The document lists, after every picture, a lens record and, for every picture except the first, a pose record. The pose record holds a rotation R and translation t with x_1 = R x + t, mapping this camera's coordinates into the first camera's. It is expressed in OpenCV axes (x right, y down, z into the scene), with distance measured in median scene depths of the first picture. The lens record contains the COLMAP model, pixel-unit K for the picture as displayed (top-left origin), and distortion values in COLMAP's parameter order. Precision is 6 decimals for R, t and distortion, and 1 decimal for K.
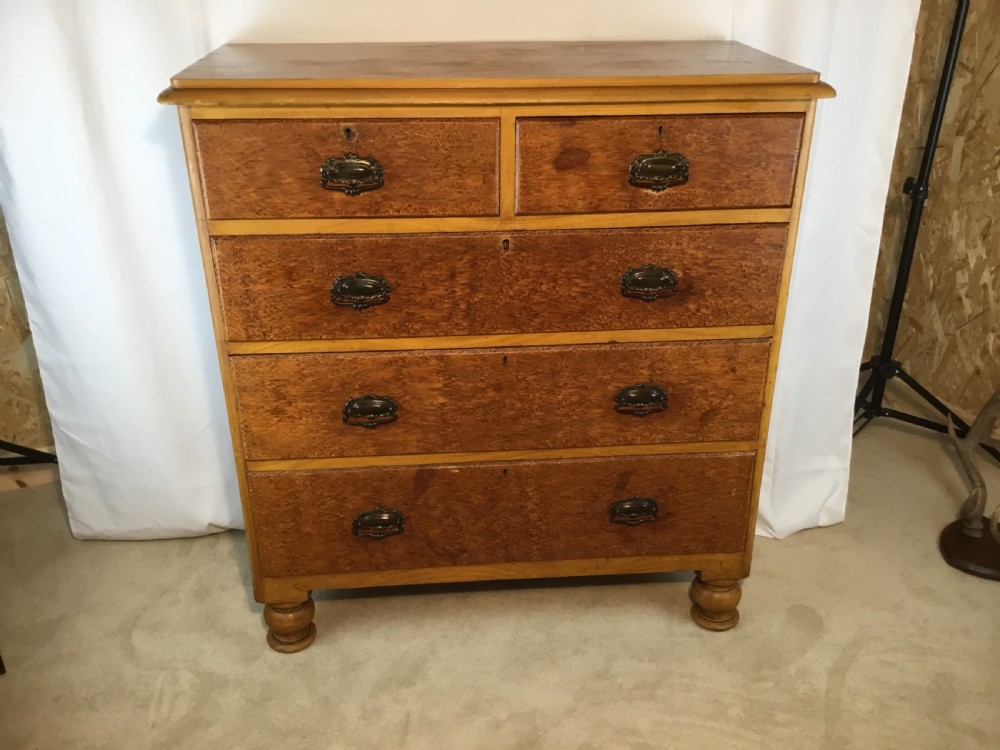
lens RADIAL K [[890.4, 0, 506.5], [0, 890.4, 381.1], [0, 0, 1]] dist [0.104485, -0.200848]
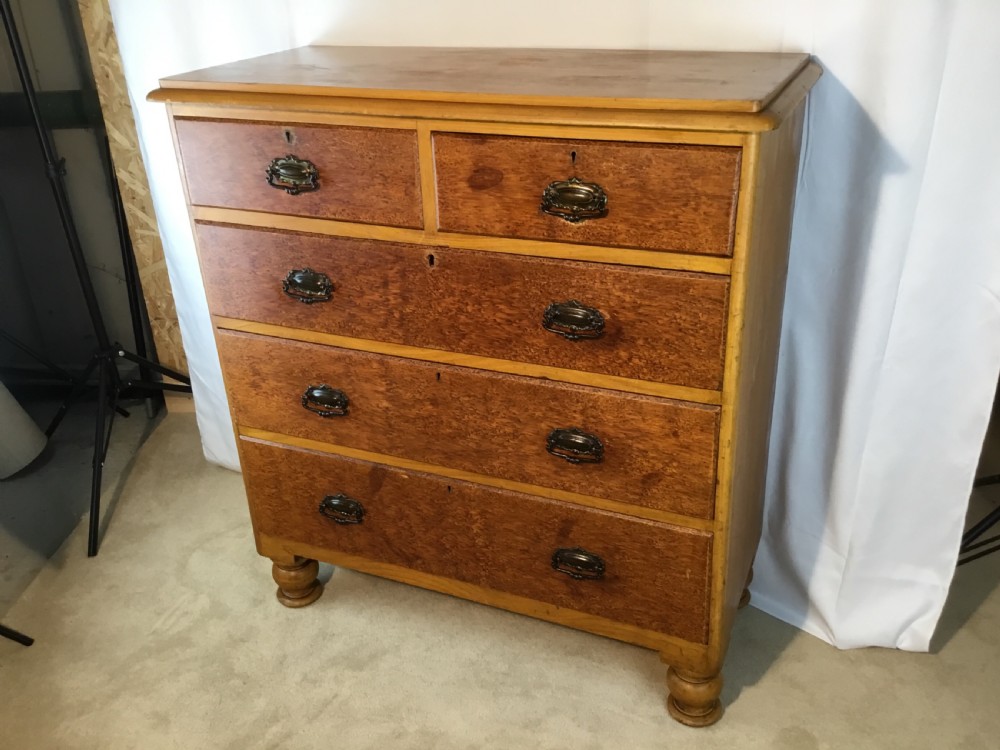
lens RADIAL K [[890.4, 0, 519.7], [0, 890.4, 377.9], [0, 0, 1]] dist [0.104485, -0.200848]
pose [[0.884949, 0.178952, -0.429931, 0.507914], [-0.173968, 0.983417, 0.051244, -0.088996], [0.431972, 0.029446, 0.901406, 0.159021]]
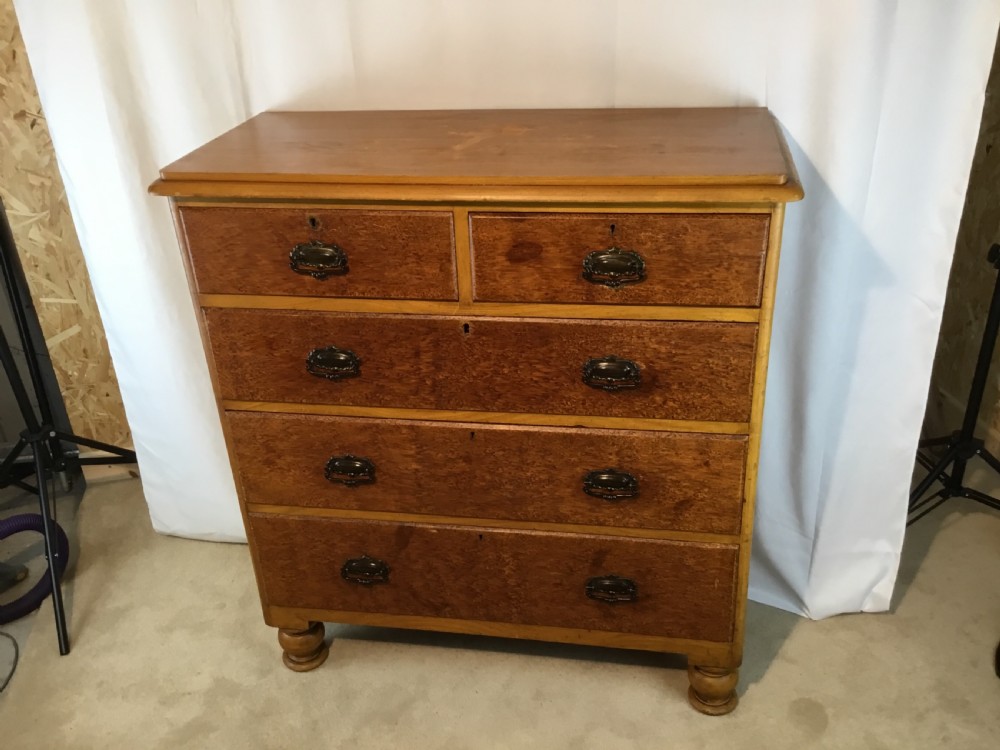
lens RADIAL K [[890.4, 0, 514.0], [0, 890.4, 377.7], [0, 0, 1]] dist [0.104485, -0.200848]
pose [[0.969076, 0.077722, -0.234203, 0.284646], [-0.069243, 0.996619, 0.044227, -0.140099], [0.236849, -0.026642, 0.971181, 0.018779]]
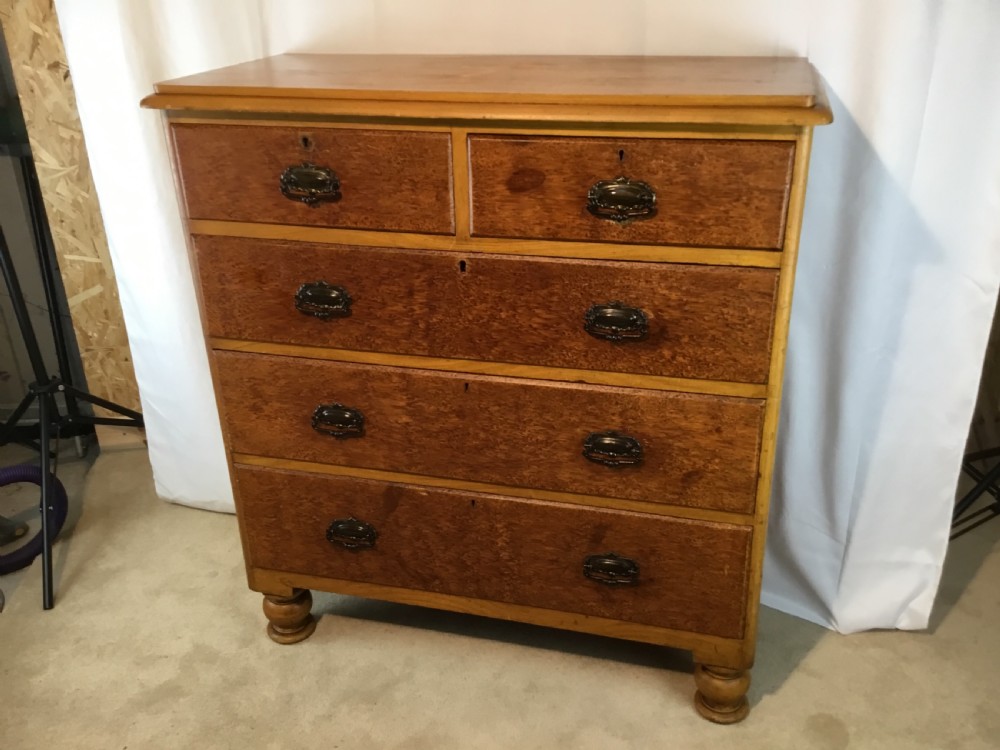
lens RADIAL K [[890.4, 0, 516.8], [0, 890.4, 381.3], [0, 0, 1]] dist [0.104485, -0.200848]
pose [[0.944794, 0.122645, -0.303847, 0.344003], [-0.126185, 0.991974, 0.008035, -0.044393], [0.302393, 0.030749, 0.952687, 0.111891]]
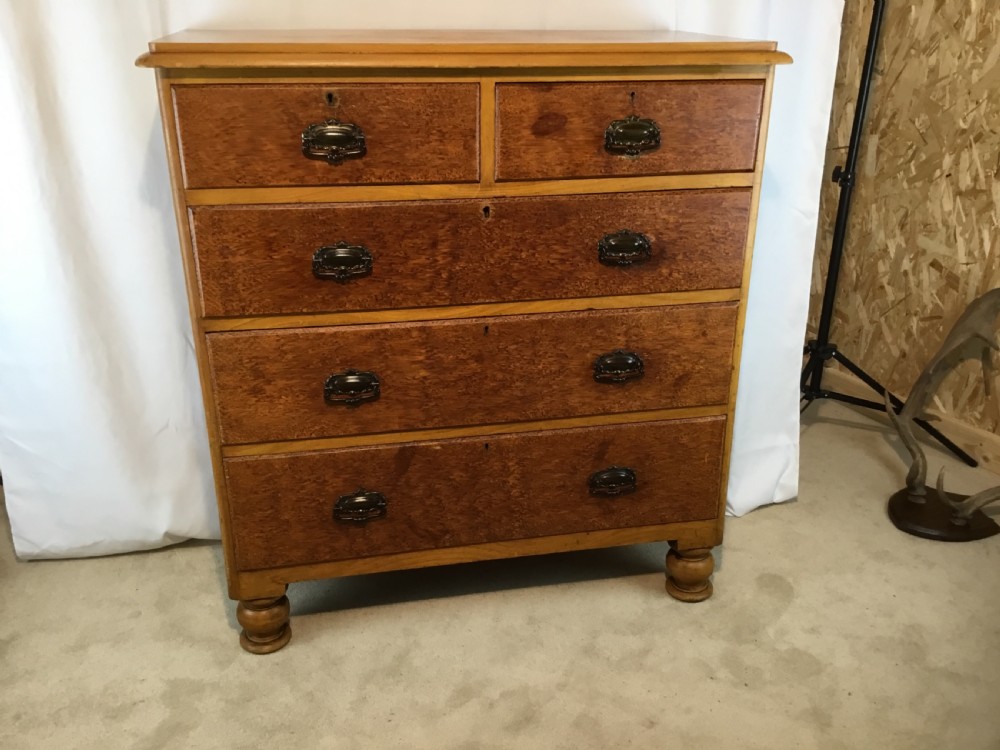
lens RADIAL K [[890.4, 0, 505.5], [0, 890.4, 382.6], [0, 0, 1]] dist [0.104485, -0.200848]
pose [[0.993208, -0.042402, 0.108348, -0.093500], [0.048399, 0.997403, -0.053333, 0.092086], [-0.105805, 0.058215, 0.992681, 0.002757]]
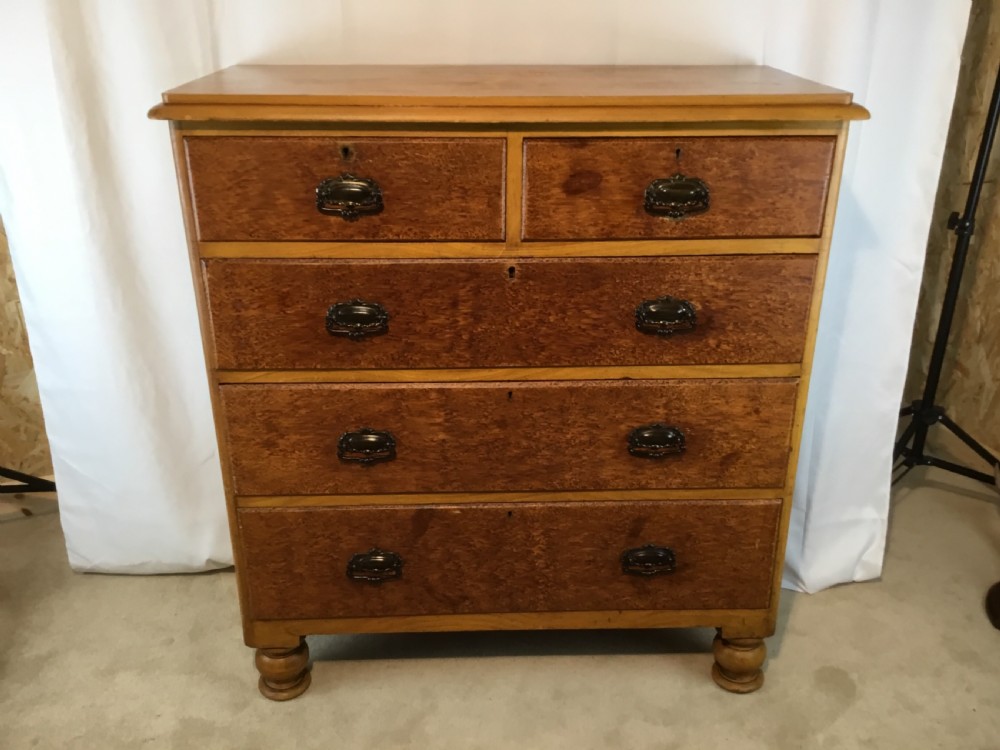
lens RADIAL K [[890.4, 0, 504.7], [0, 890.4, 381.8], [0, 0, 1]] dist [0.104485, -0.200848]
pose [[0.998740, 0.021112, -0.045523, 0.035834], [-0.022911, 0.998962, -0.039365, -0.000428], [0.044645, 0.040358, 0.998187, 0.063554]]
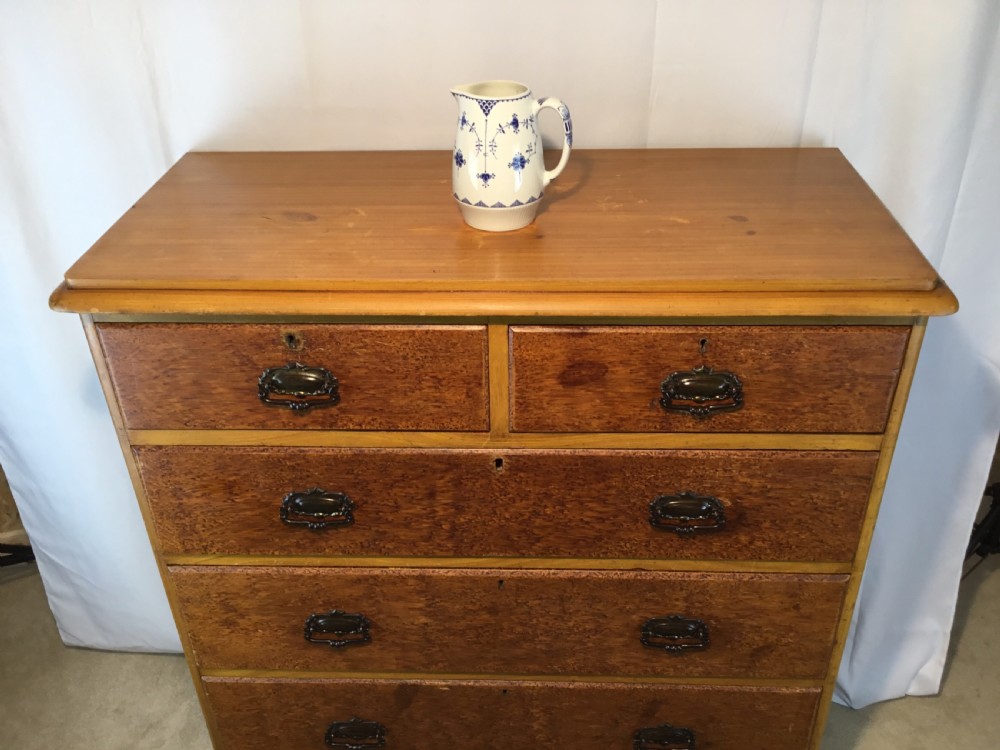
lens RADIAL K [[890.4, 0, 509.9], [0, 890.4, 372.2], [0, 0, 1]] dist [0.104485, -0.200848]
pose [[0.992273, 0.049014, -0.113978, 0.090412], [-0.037451, 0.994134, 0.101467, -0.299862], [0.118283, -0.096415, 0.988288, 0.229691]]
